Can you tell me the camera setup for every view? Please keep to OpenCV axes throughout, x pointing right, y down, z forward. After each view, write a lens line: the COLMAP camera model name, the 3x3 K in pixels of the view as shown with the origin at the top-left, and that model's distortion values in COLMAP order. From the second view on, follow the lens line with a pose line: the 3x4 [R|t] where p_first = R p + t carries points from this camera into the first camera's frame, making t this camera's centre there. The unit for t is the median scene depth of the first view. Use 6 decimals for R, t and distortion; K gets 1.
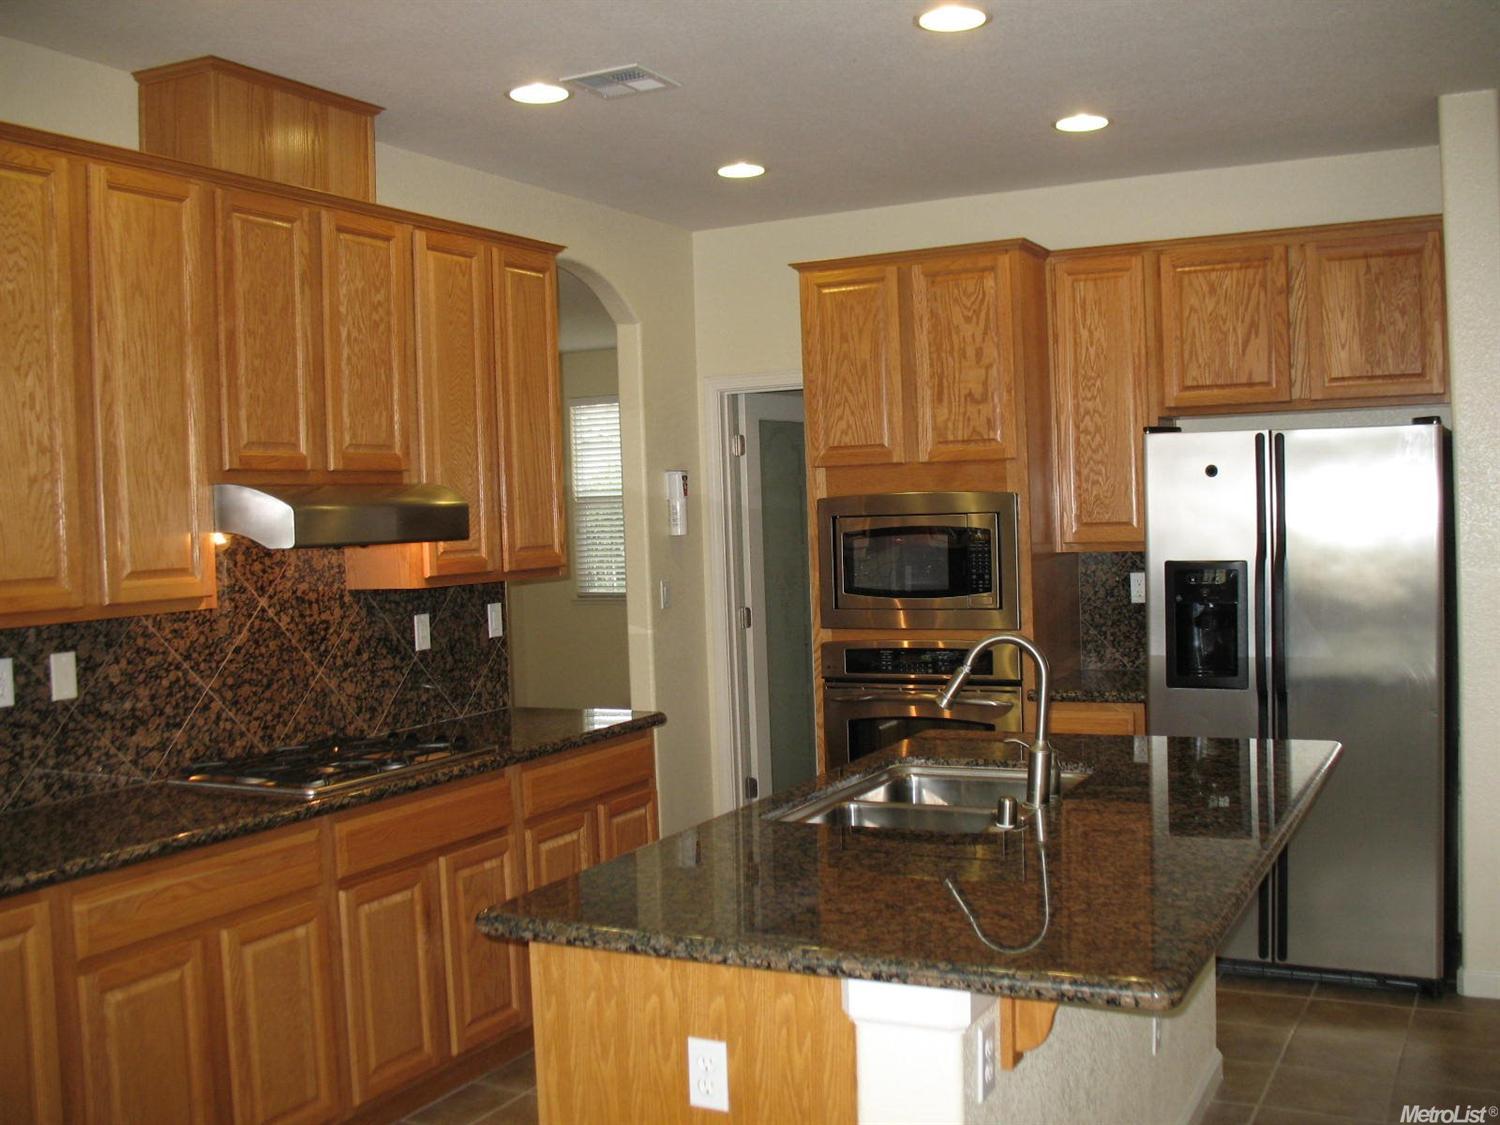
lens RADIAL K [[1561.4, 0, 750.0], [0, 1561.4, 562.5], [0, 0, 1]] dist [-0.115627, 0.020935]
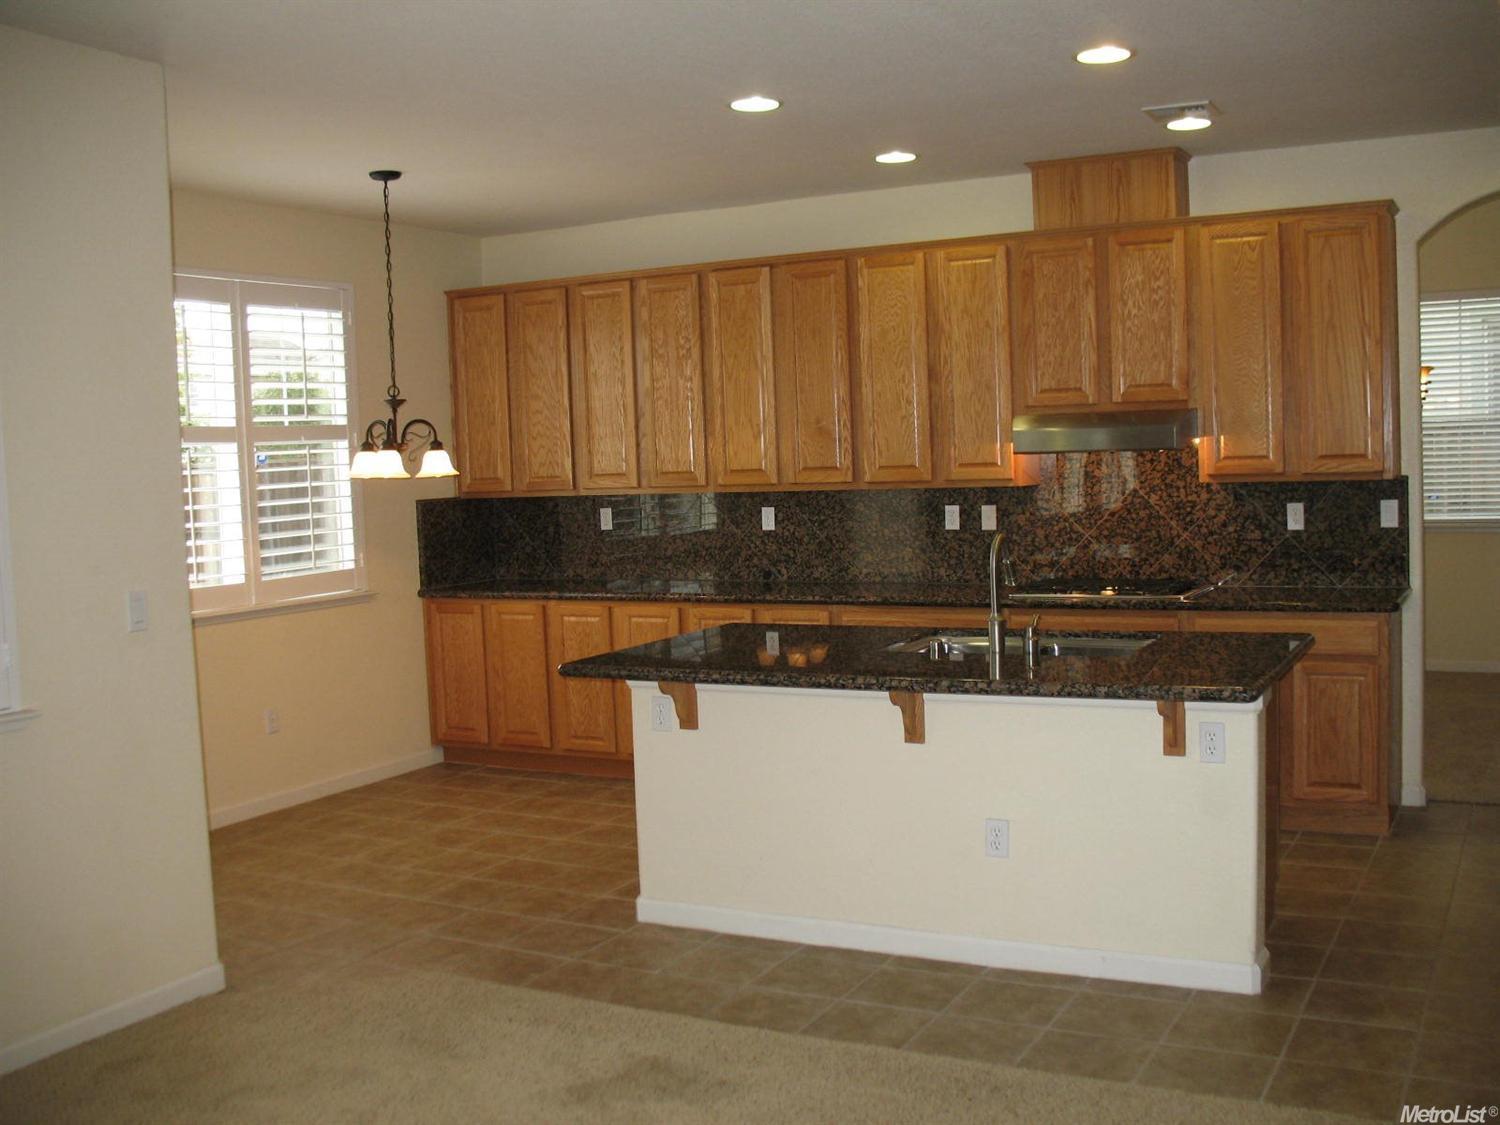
lens RADIAL K [[1561.4, 0, 750.0], [0, 1561.4, 562.5], [0, 0, 1]] dist [-0.115627, 0.020935]
pose [[-0.005656, 0.105922, -0.994358, 1.242099], [0.000824, 0.994374, 0.105919, -0.062488], [0.999984, -0.000220, -0.005711, 0.613655]]
